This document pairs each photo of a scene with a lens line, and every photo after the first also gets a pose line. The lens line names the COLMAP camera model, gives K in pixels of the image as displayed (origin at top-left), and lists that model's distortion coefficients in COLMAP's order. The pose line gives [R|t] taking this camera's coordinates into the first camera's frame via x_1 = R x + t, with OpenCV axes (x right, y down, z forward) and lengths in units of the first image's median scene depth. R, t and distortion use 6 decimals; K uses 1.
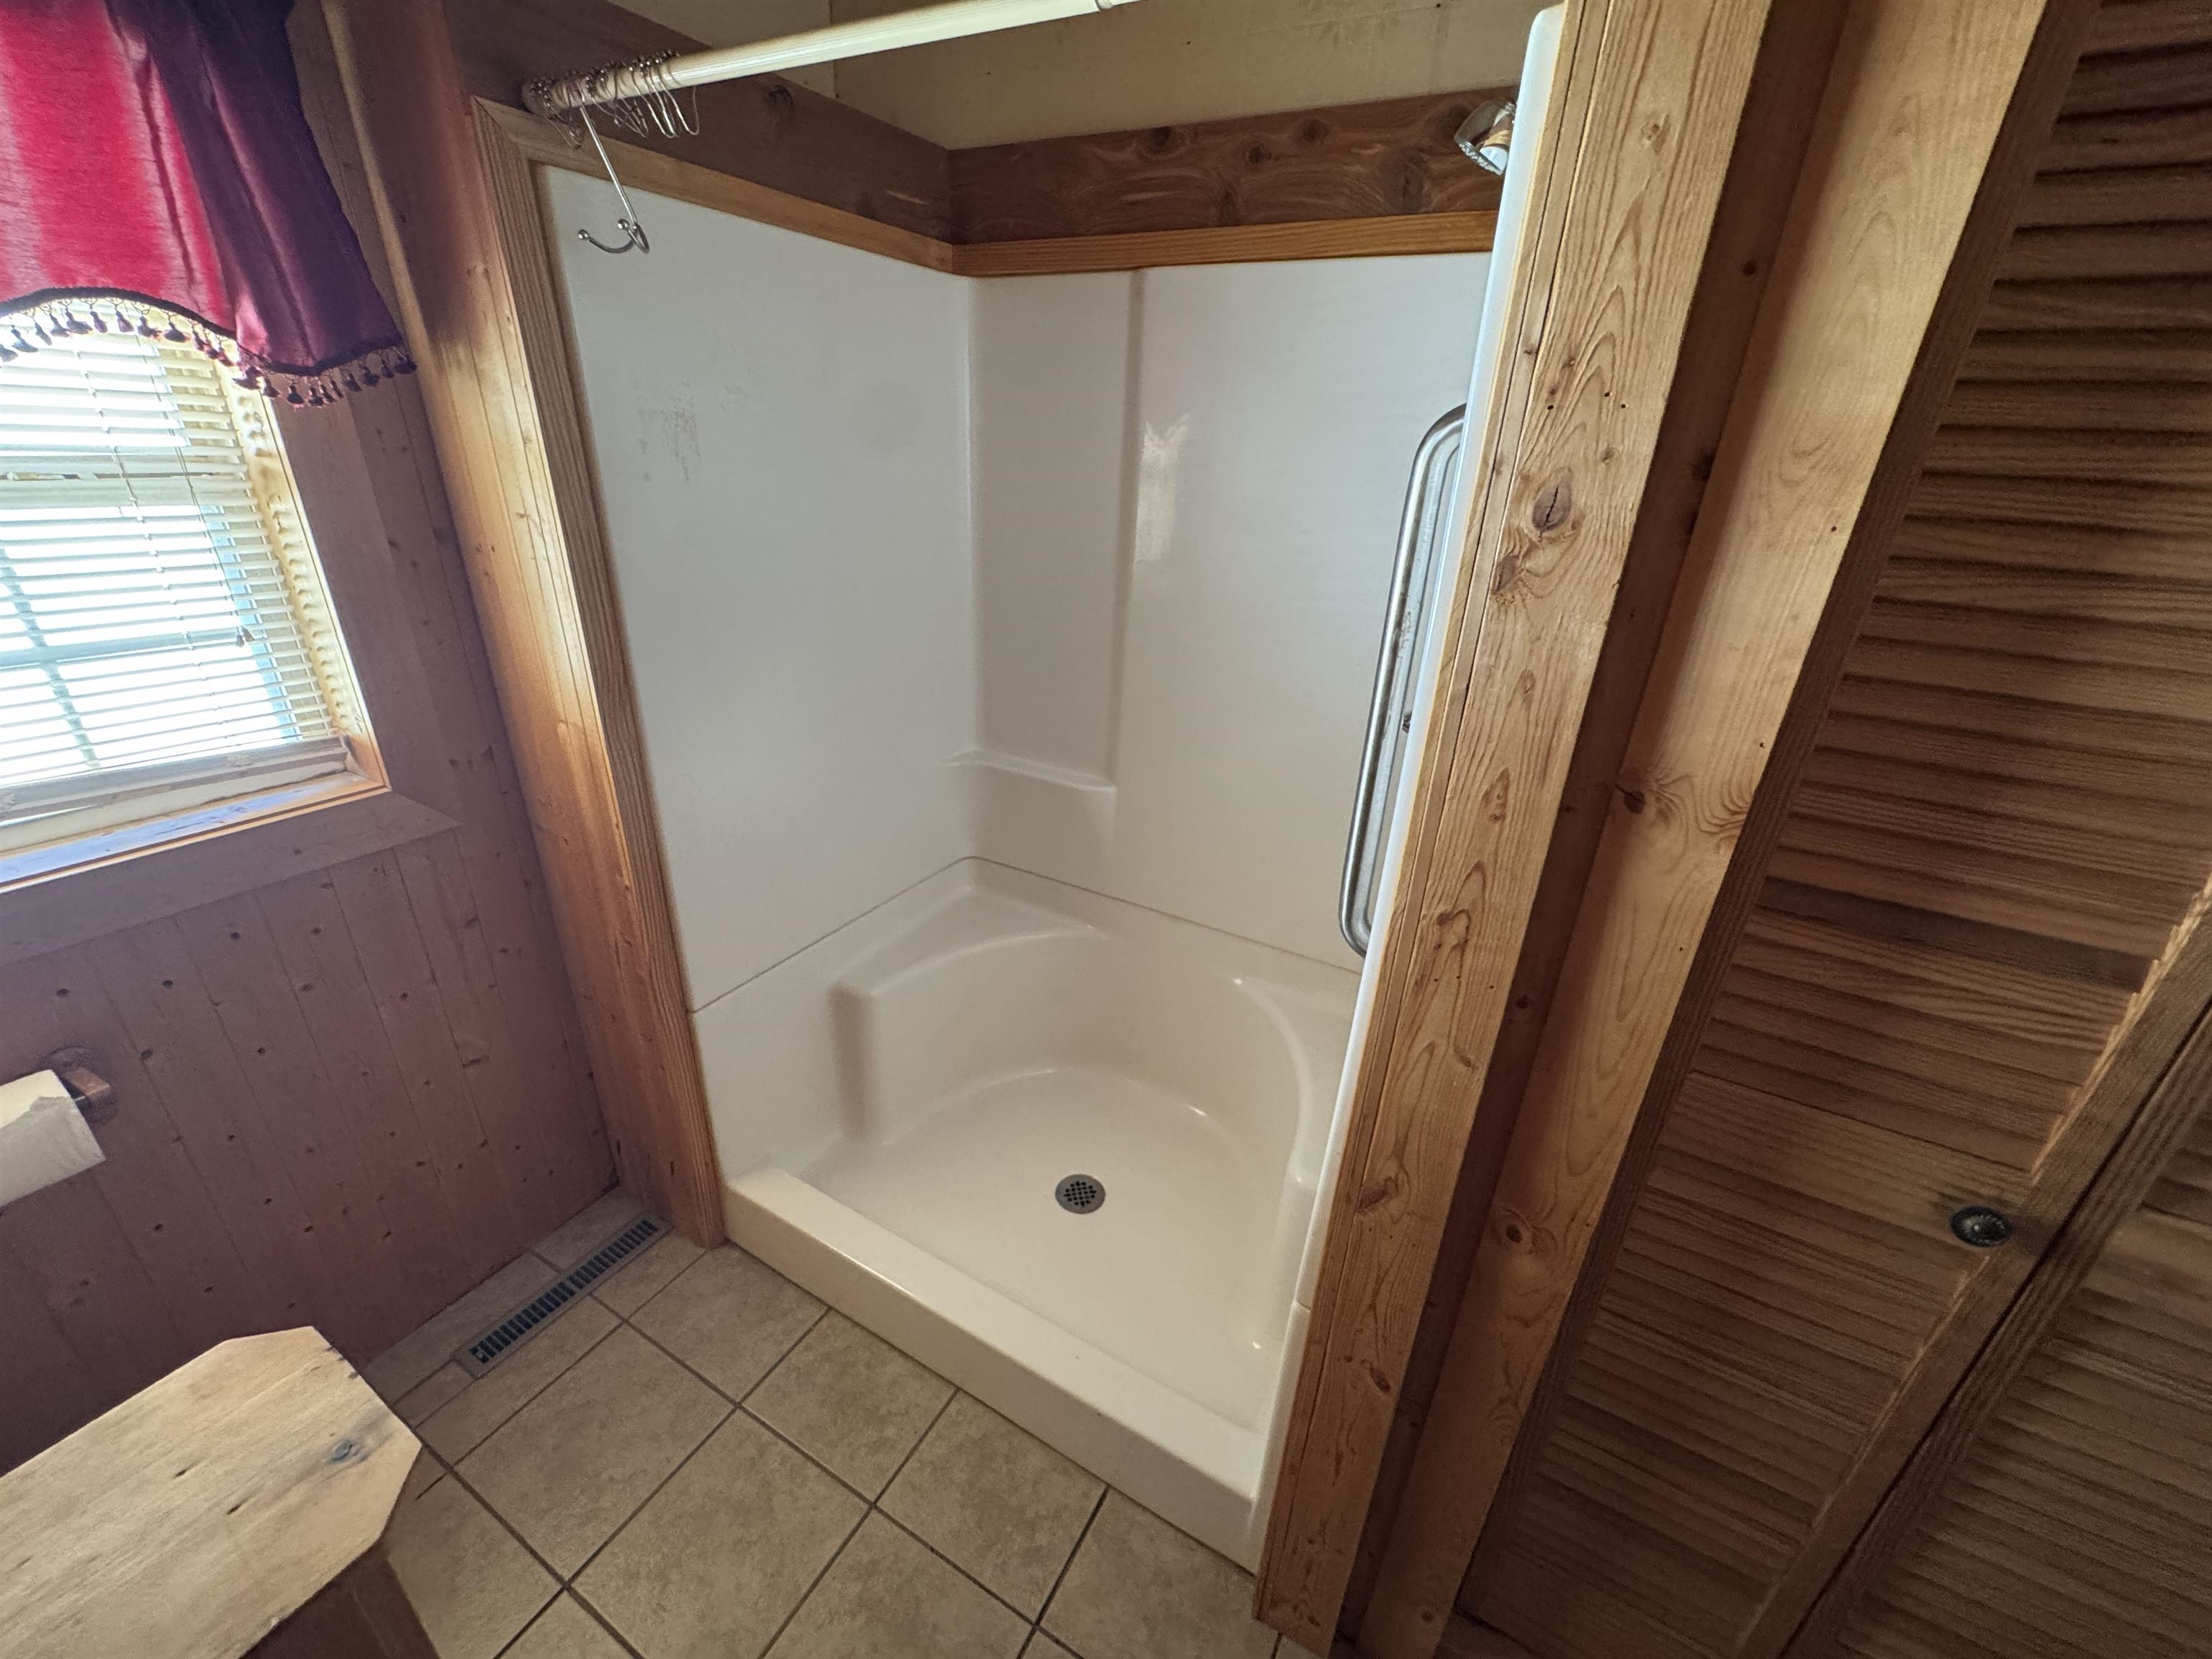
lens RADIAL K [[886.7, 0, 1109.1], [0, 886.7, 832.5], [0, 0, 1]] dist [0.000910, -0.000182]
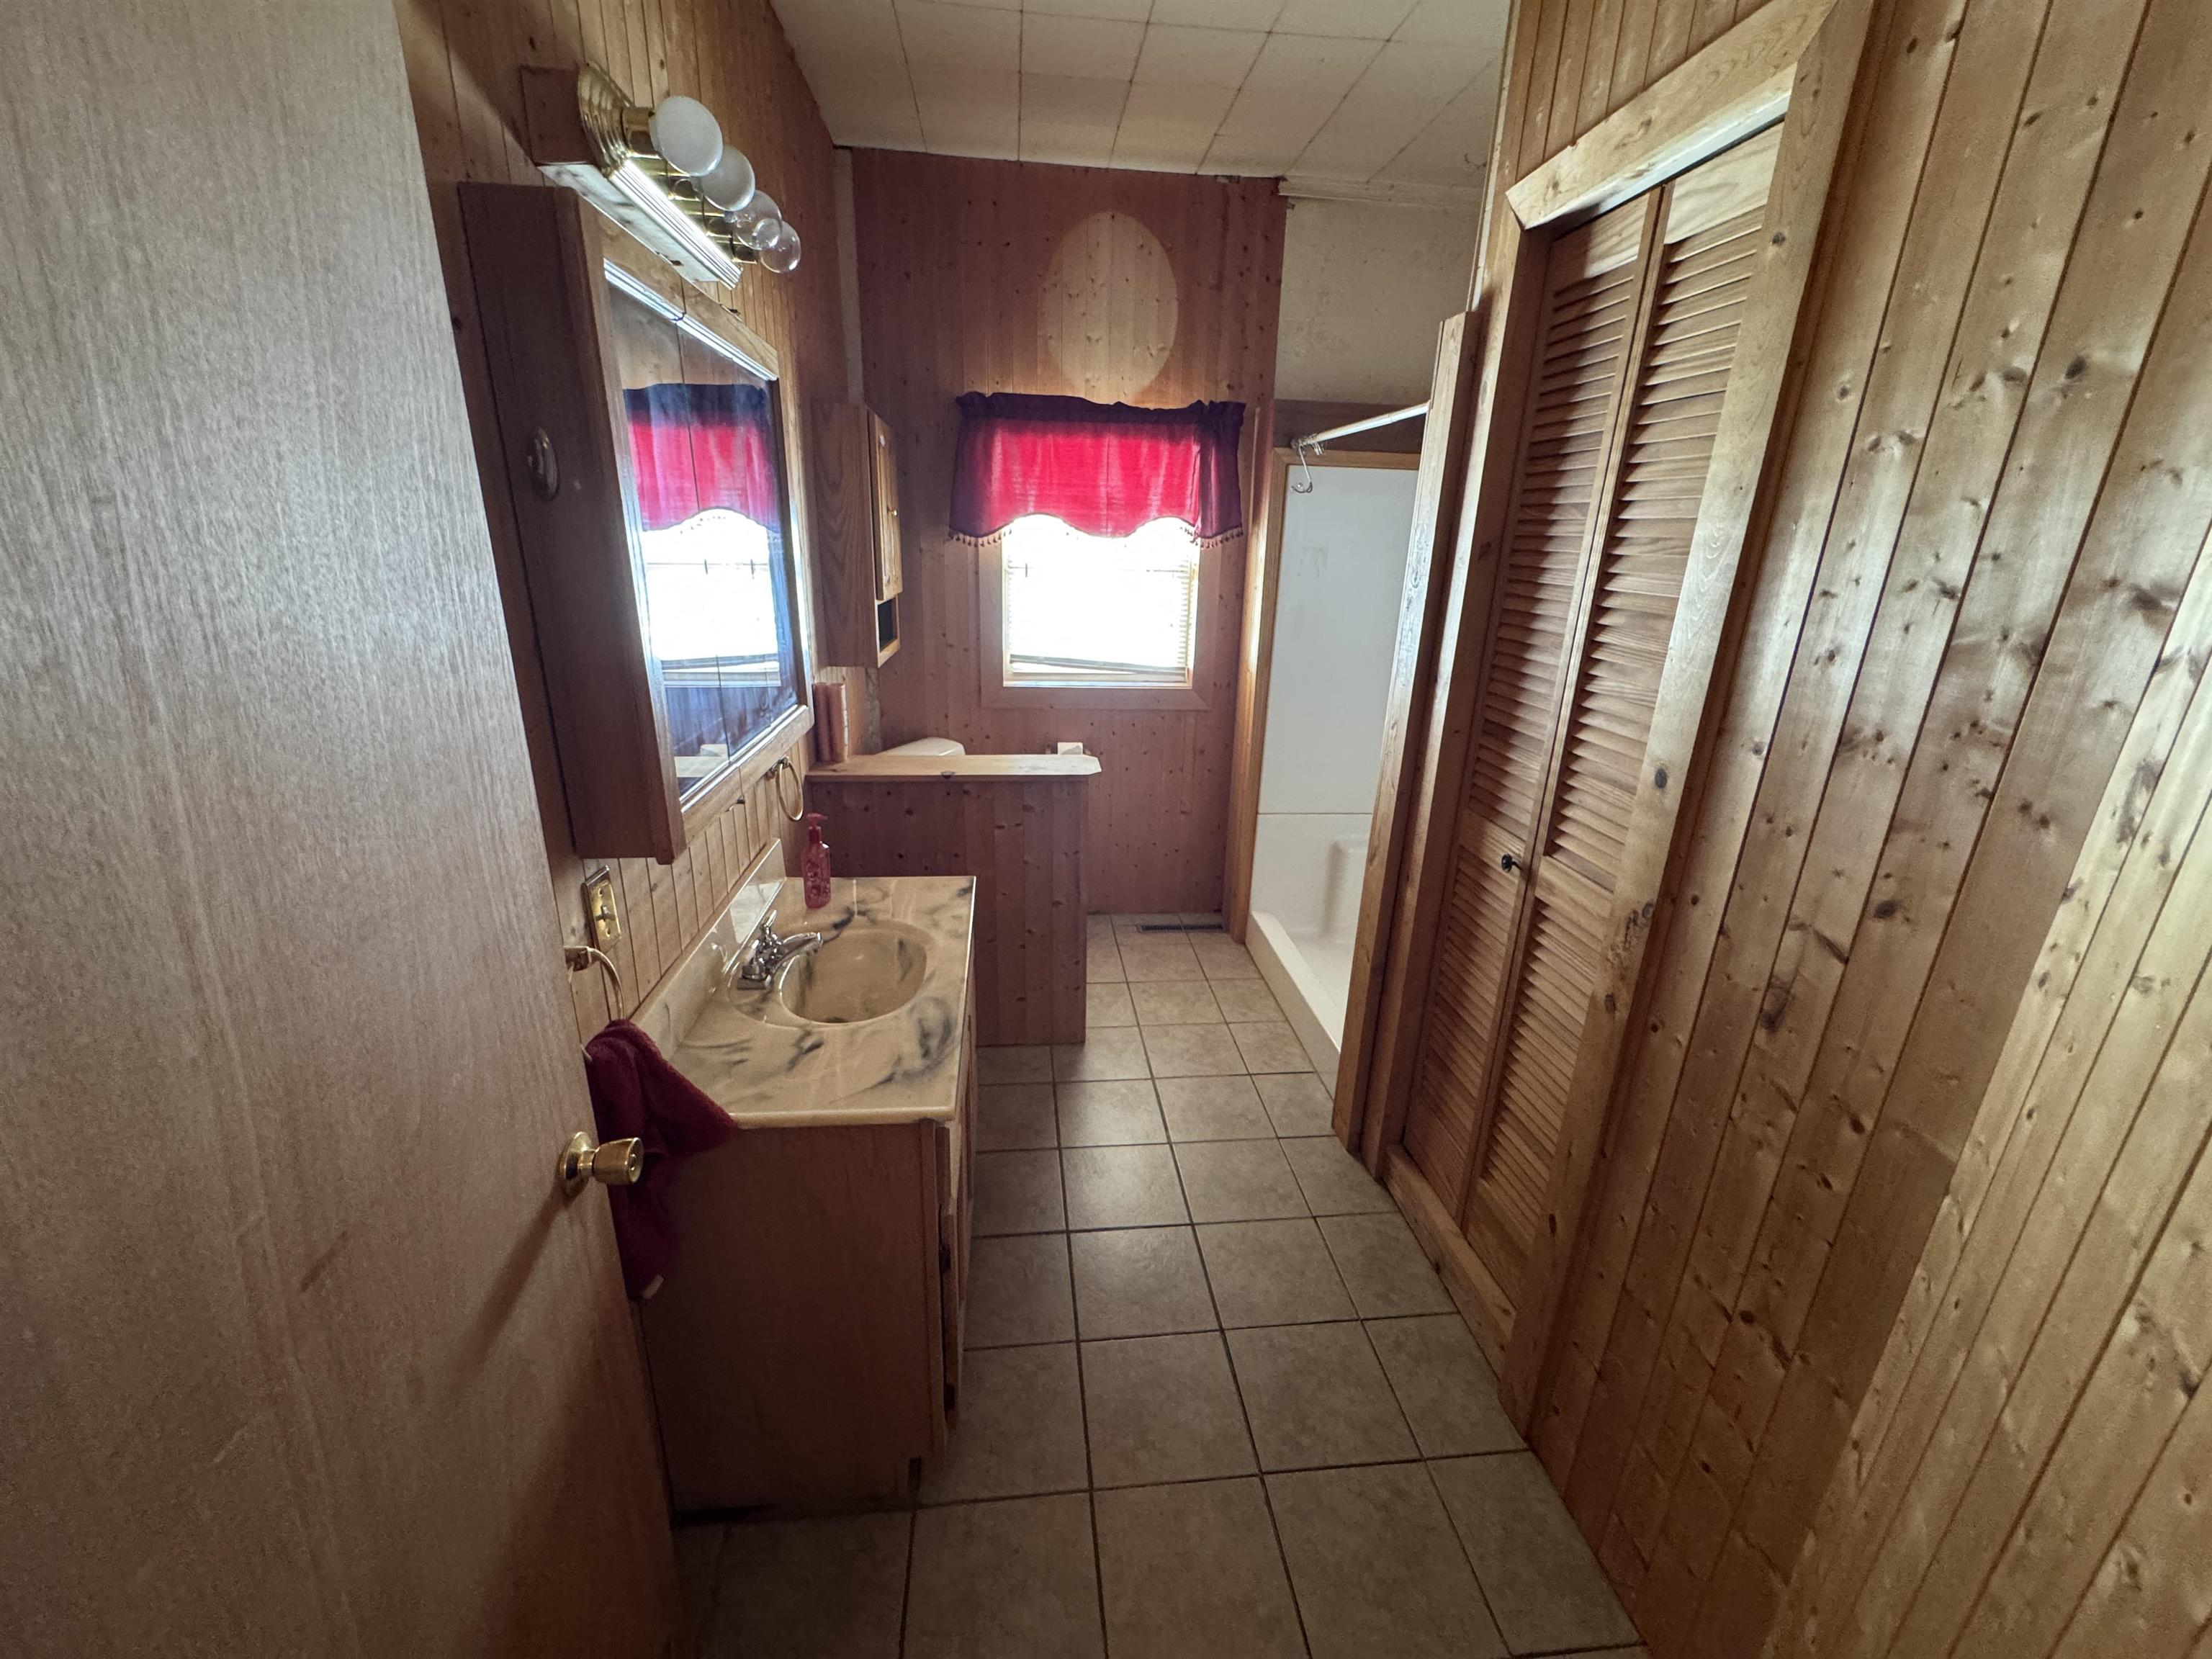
lens RADIAL K [[886.7, 0, 1100.8], [0, 886.7, 828.4], [0, 0, 1]] dist [0.000910, -0.000182]
pose [[0.573691, 0.232532, -0.785371, 1.365094], [-0.337126, 0.940905, 0.032321, 0.400287], [0.746475, 0.246227, 0.618181, -0.819764]]
